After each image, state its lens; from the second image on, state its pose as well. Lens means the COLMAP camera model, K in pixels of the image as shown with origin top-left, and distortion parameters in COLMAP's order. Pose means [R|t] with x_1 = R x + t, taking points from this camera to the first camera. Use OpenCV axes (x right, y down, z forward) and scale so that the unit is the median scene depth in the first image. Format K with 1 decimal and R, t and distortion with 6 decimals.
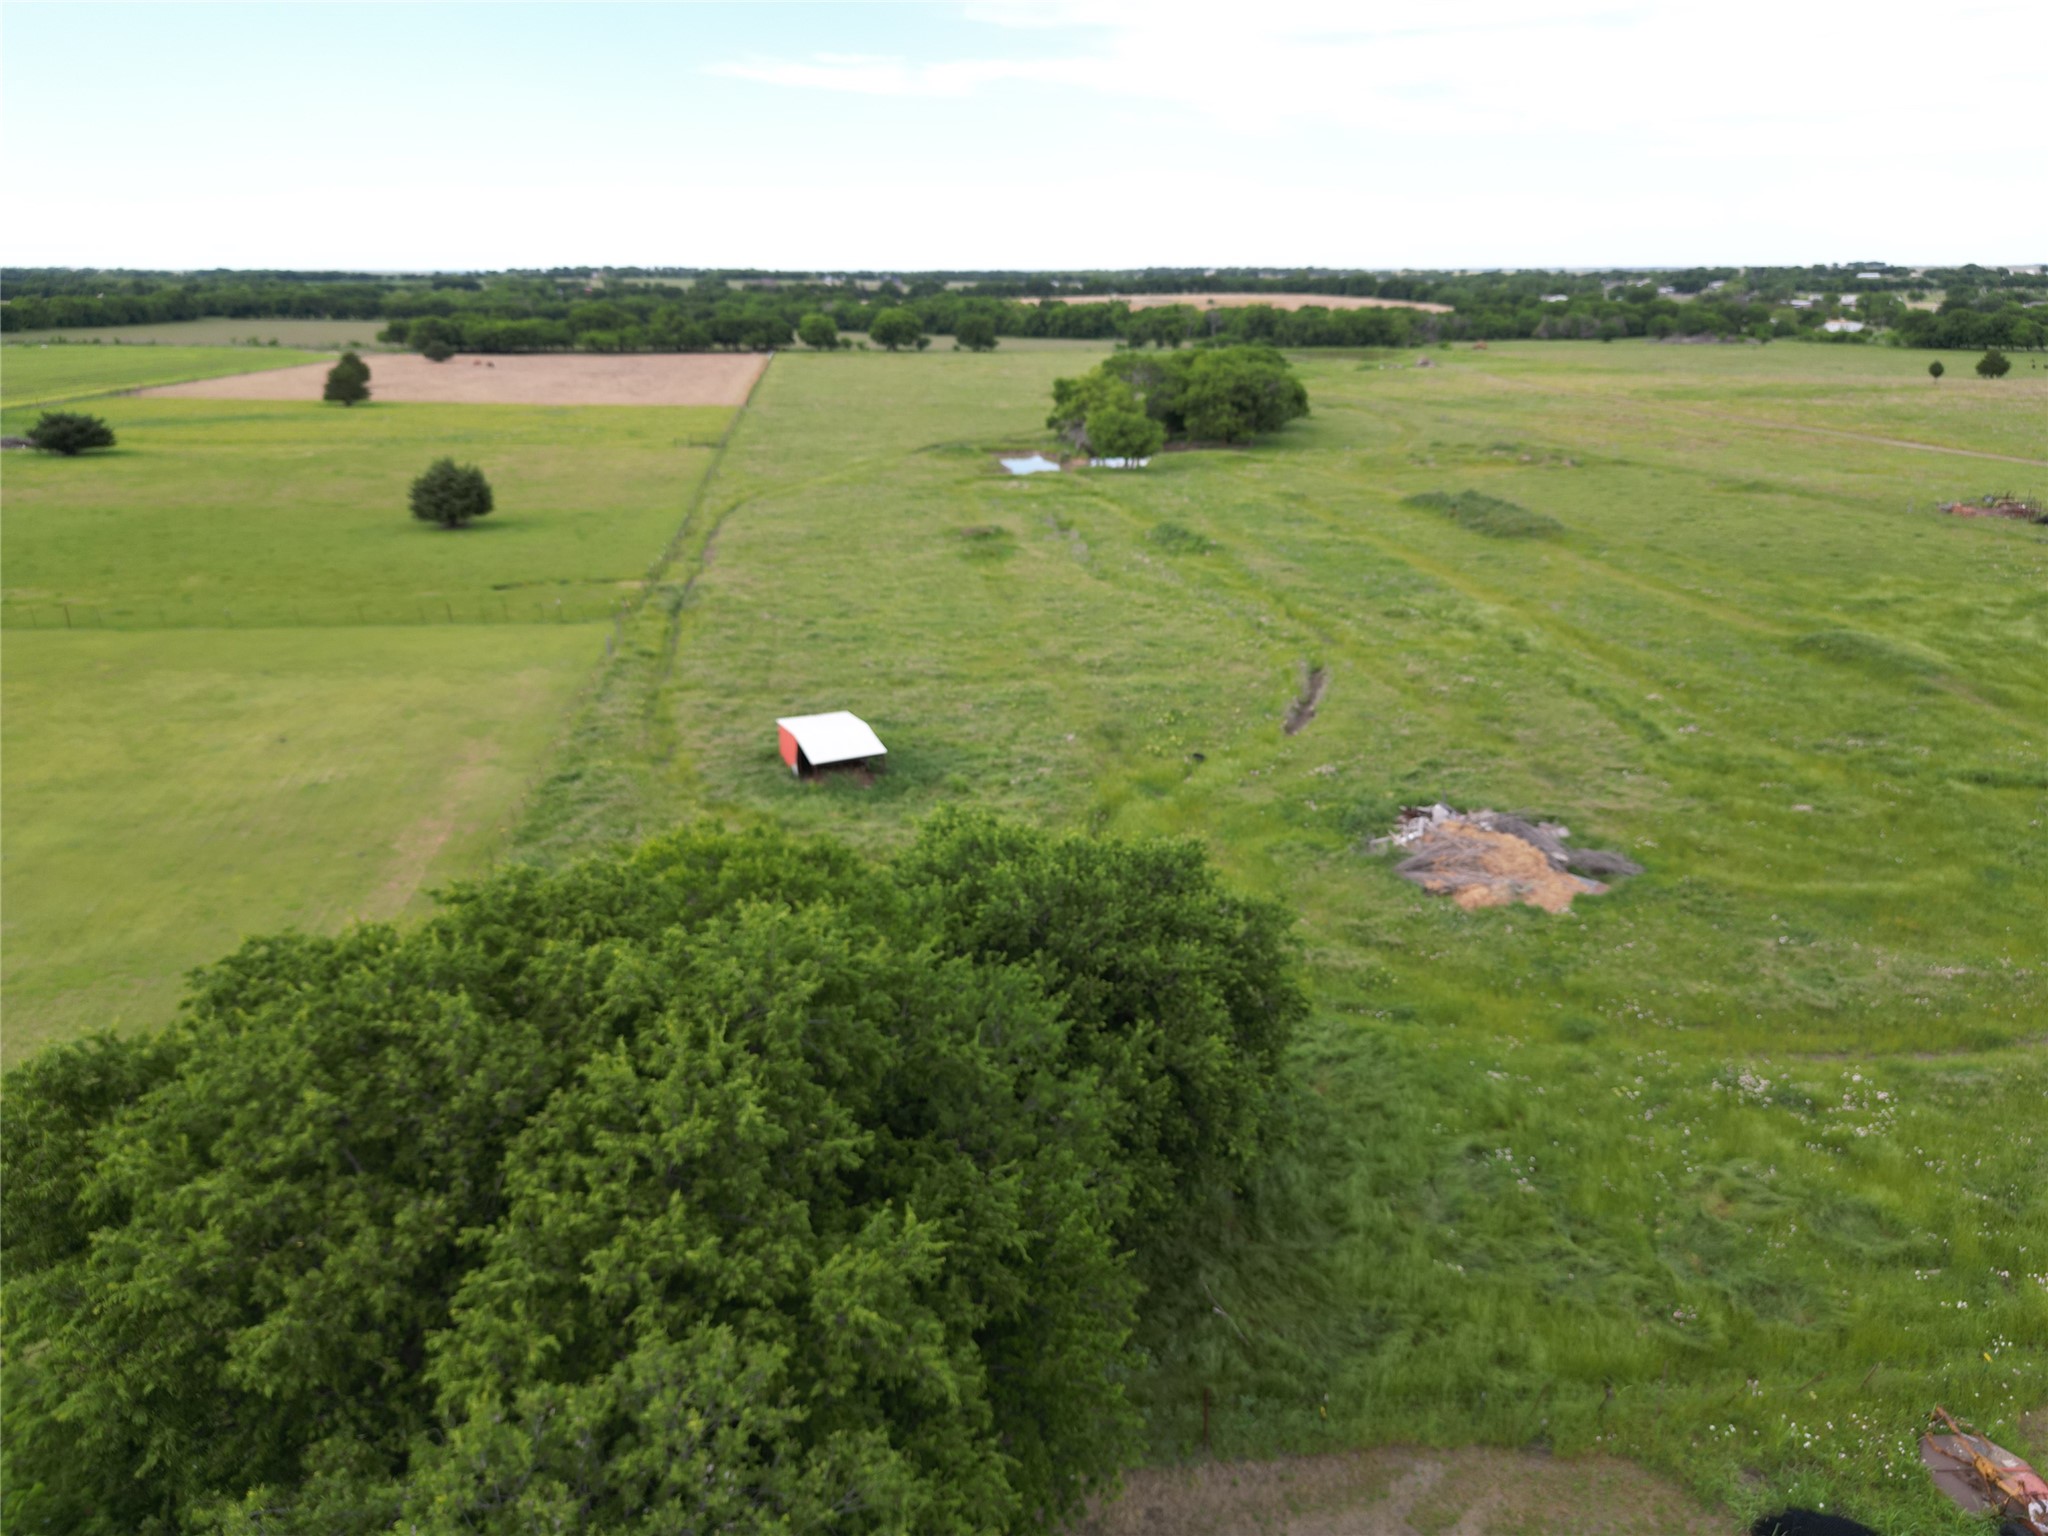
lens RADIAL K [[1438.0, 0, 1025.3], [0, 1438.0, 763.7], [0, 0, 1]] dist [0.046813, -0.036552]
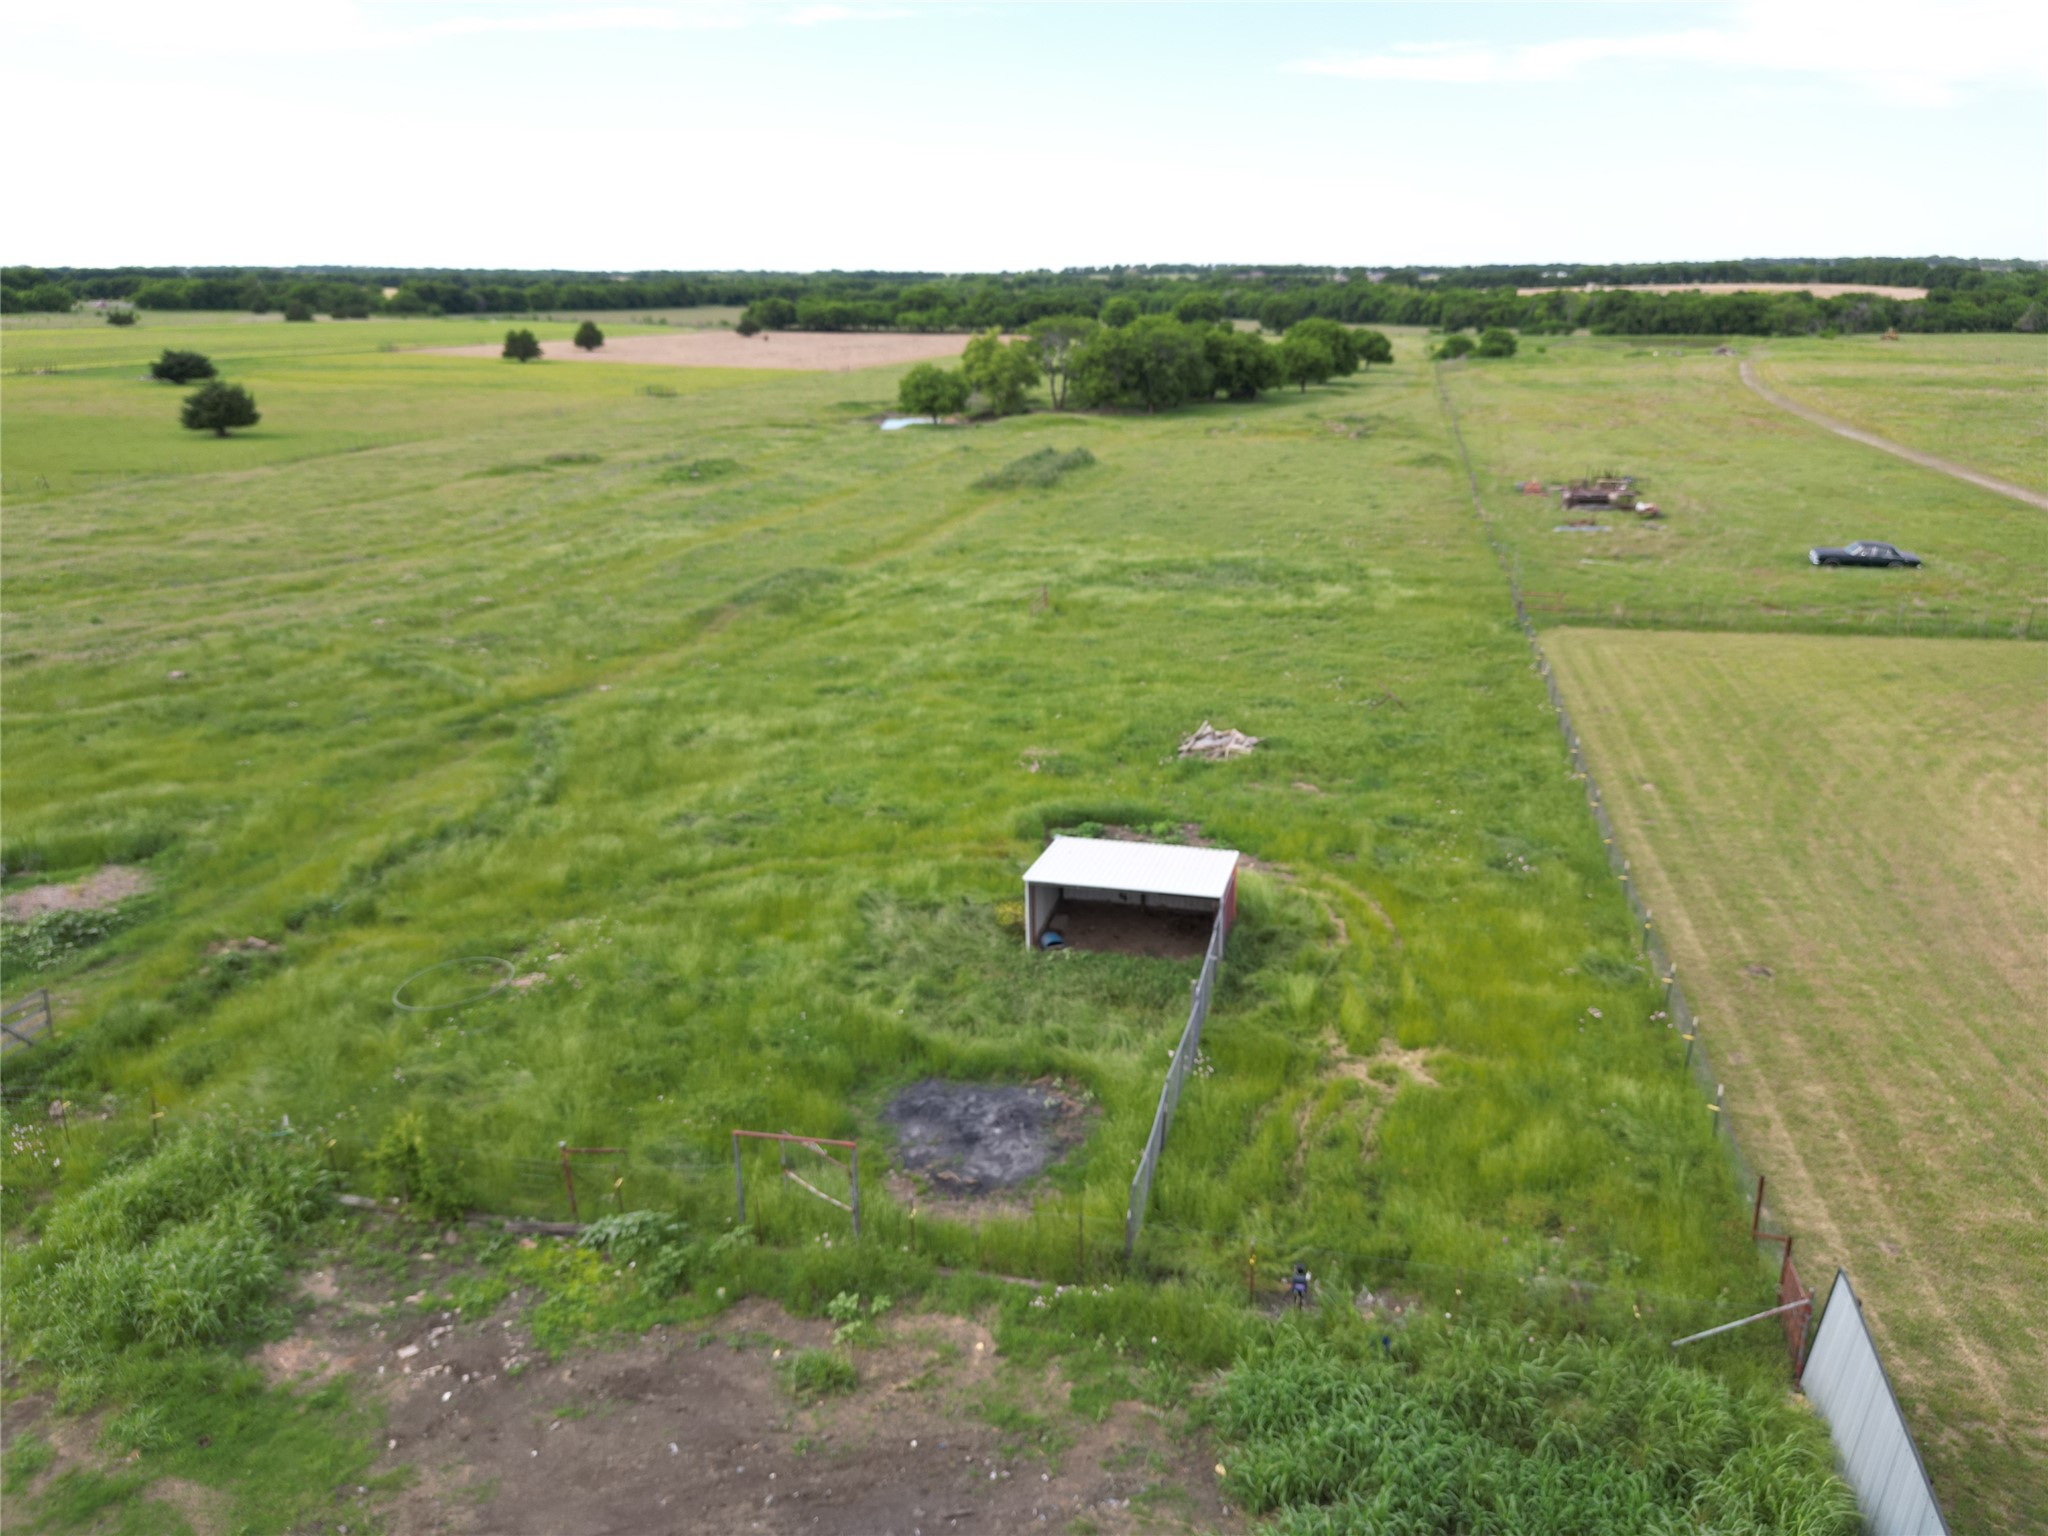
lens RADIAL K [[1438.0, 0, 1033.1], [0, 1438.0, 773.8], [0, 0, 1]] dist [0.046813, -0.036552]
pose [[0.928294, 0.119872, -0.351995, 0.146602], [-0.117535, 0.992671, 0.028086, 0.000326], [0.352782, 0.015300, 0.935580, 0.024313]]
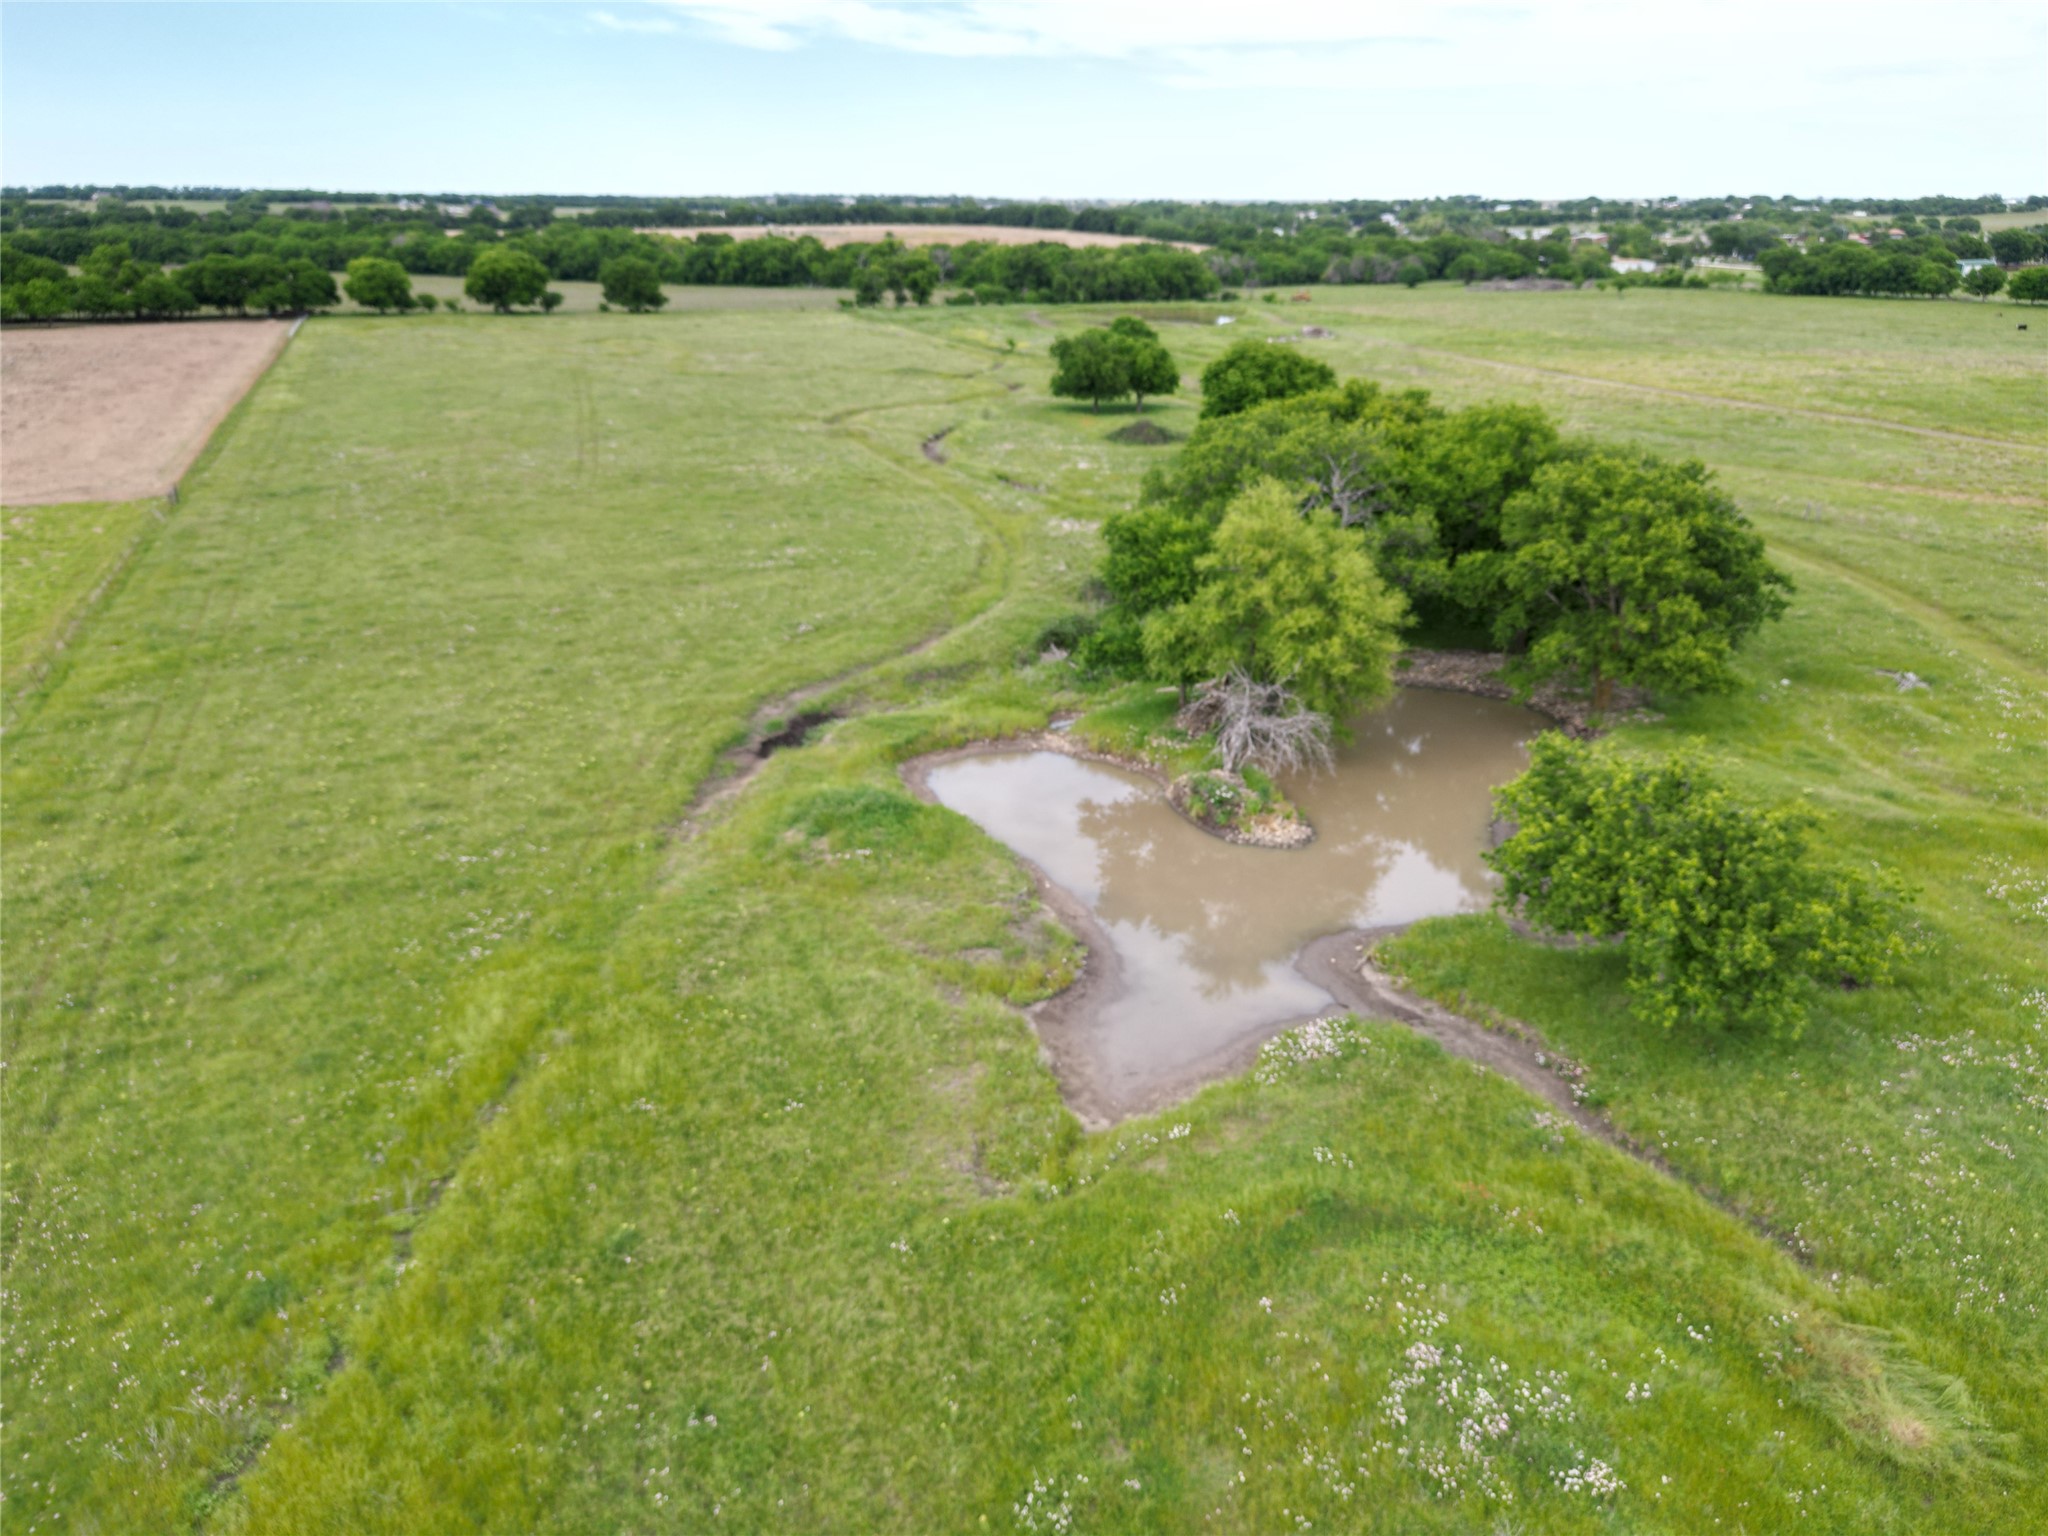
lens RADIAL K [[1438.0, 0, 1016.0], [0, 1438.0, 769.2], [0, 0, 1]] dist [0.046813, -0.036552]
pose [[0.970548, -0.084171, 0.225724, -0.024304], [0.073532, 0.995767, 0.055149, -0.074579], [-0.229411, -0.036927, 0.972629, 0.224092]]
